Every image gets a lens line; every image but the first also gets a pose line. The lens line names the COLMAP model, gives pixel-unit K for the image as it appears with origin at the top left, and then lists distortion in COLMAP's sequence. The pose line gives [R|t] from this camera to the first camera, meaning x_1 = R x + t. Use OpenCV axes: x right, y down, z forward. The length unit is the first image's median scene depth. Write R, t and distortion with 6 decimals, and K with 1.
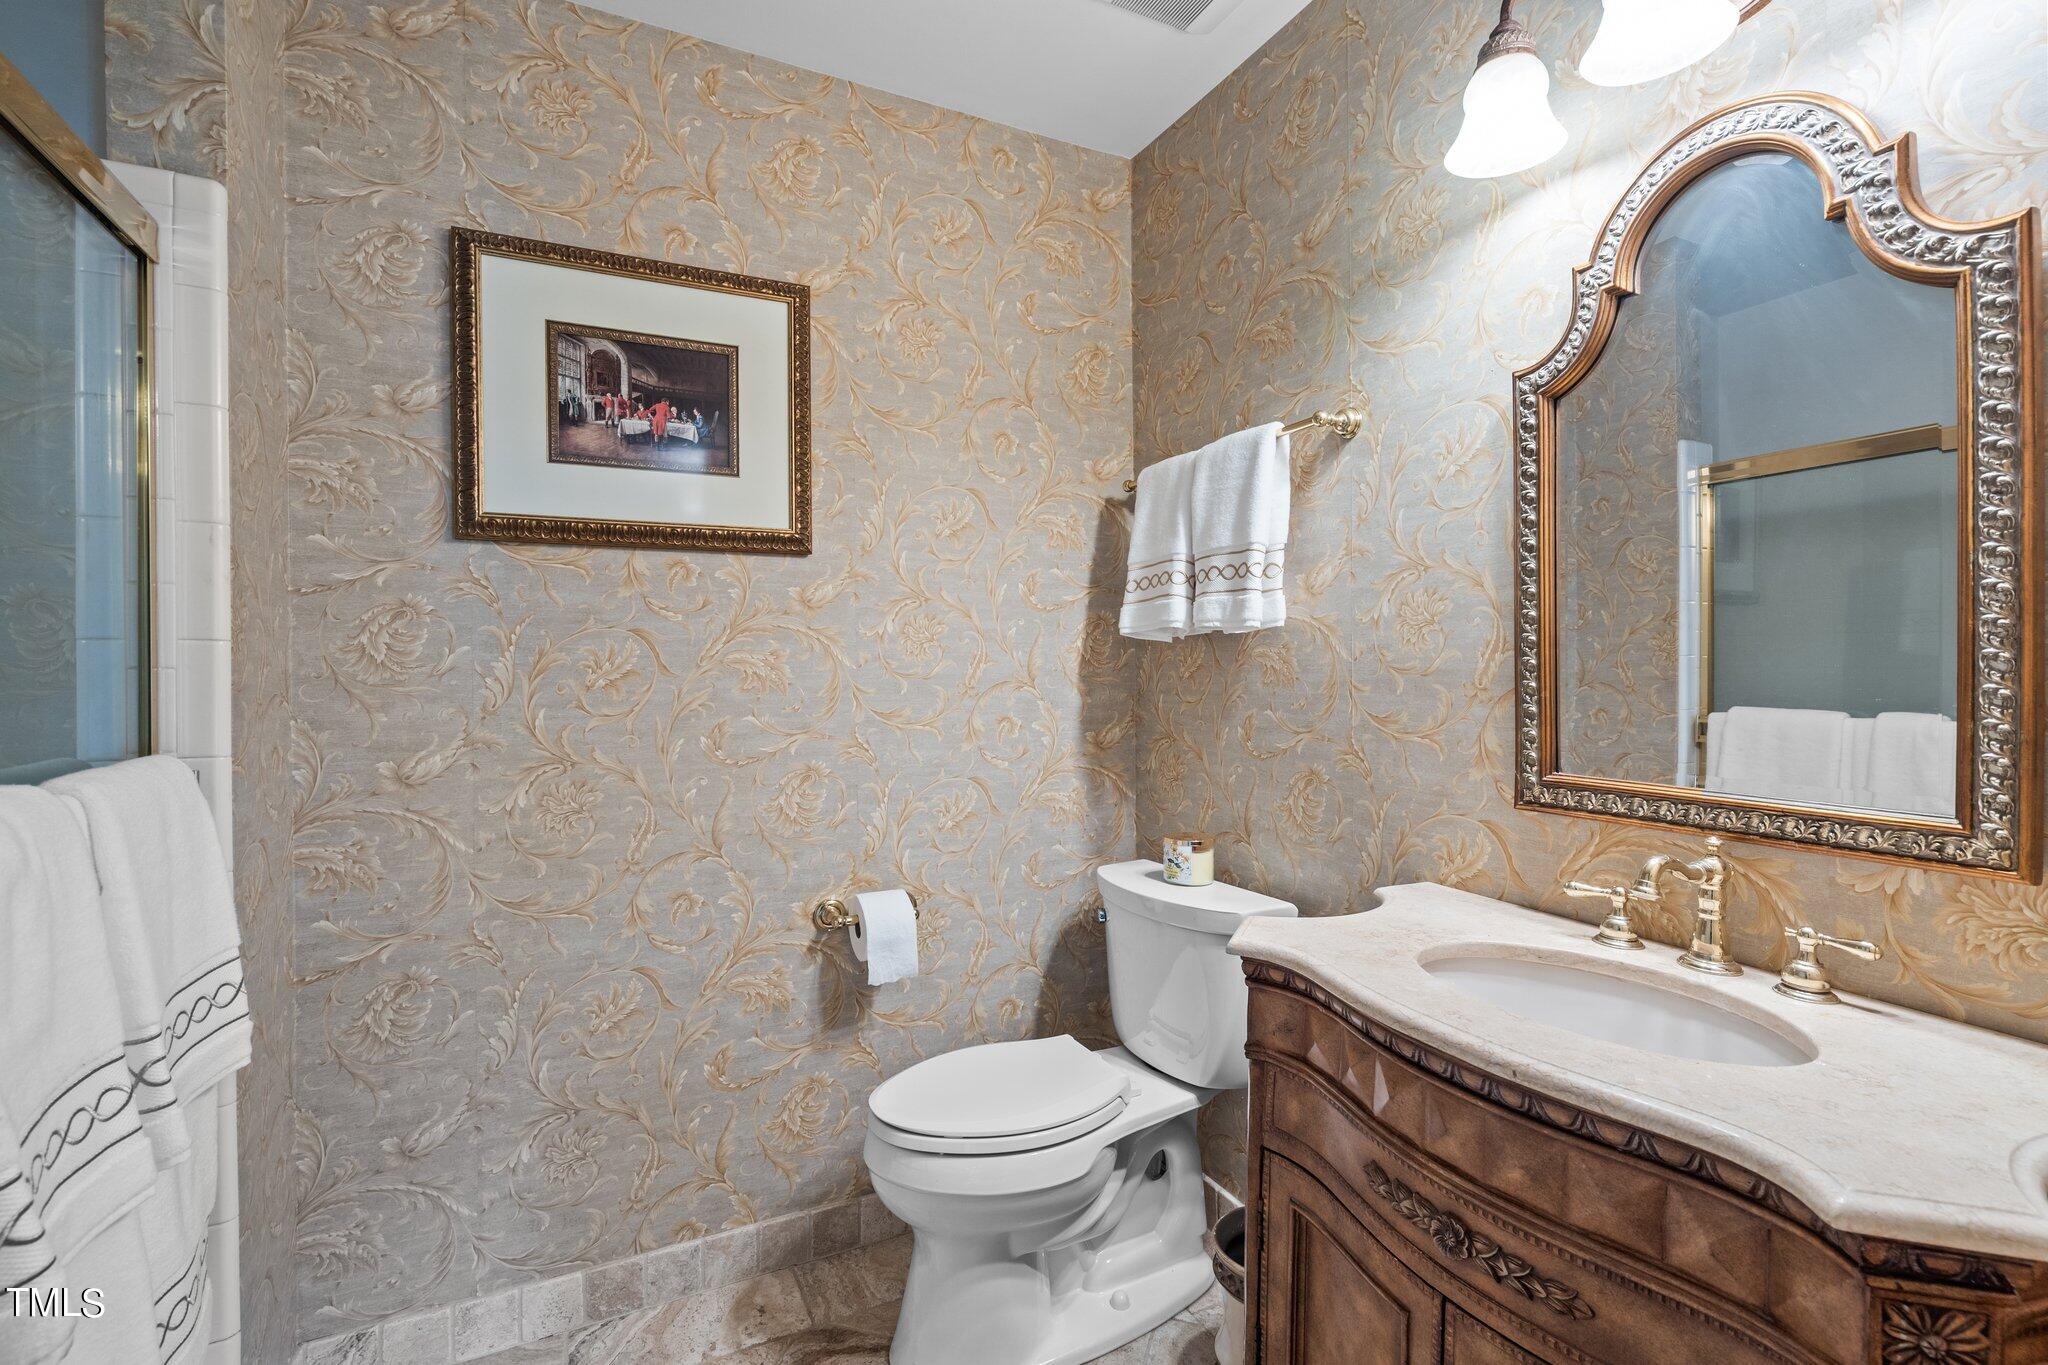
lens RADIAL K [[934.4, 0, 1021.7], [0, 934.4, 675.0], [0, 0, 1]] dist [-0.008406, 0.003089]
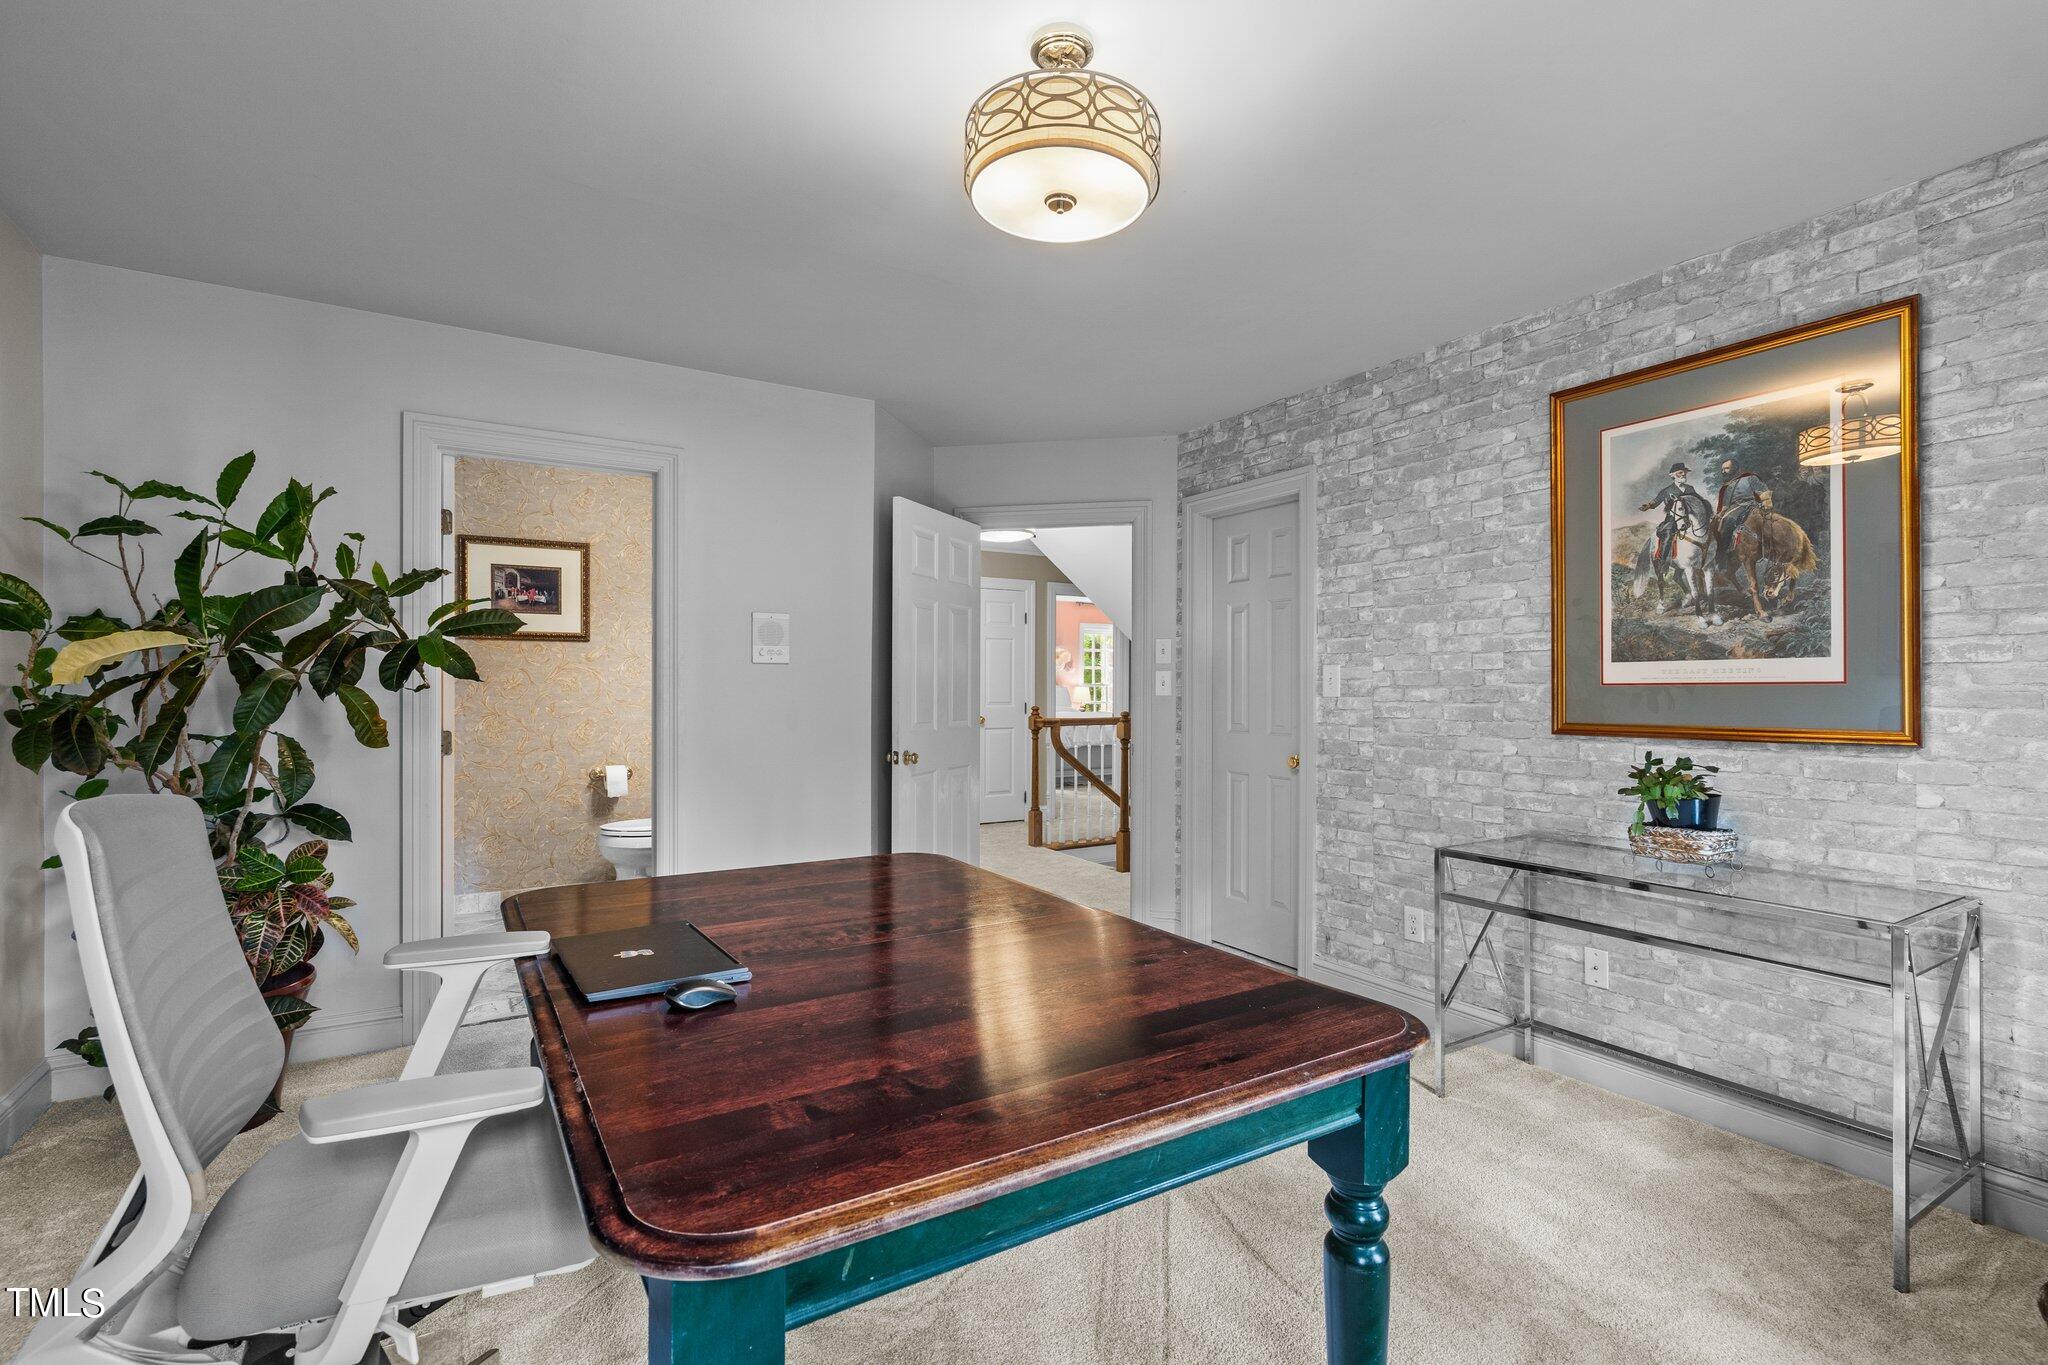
lens RADIAL K [[934.4, 0, 1022.8], [0, 934.4, 688.3], [0, 0, 1]] dist [-0.008406, 0.003089]
pose [[0.994373, 0.006697, 0.105726, 0.767910], [-0.005958, 0.999956, -0.007305, 0.020696], [-0.105770, 0.006634, 0.994368, -1.897979]]
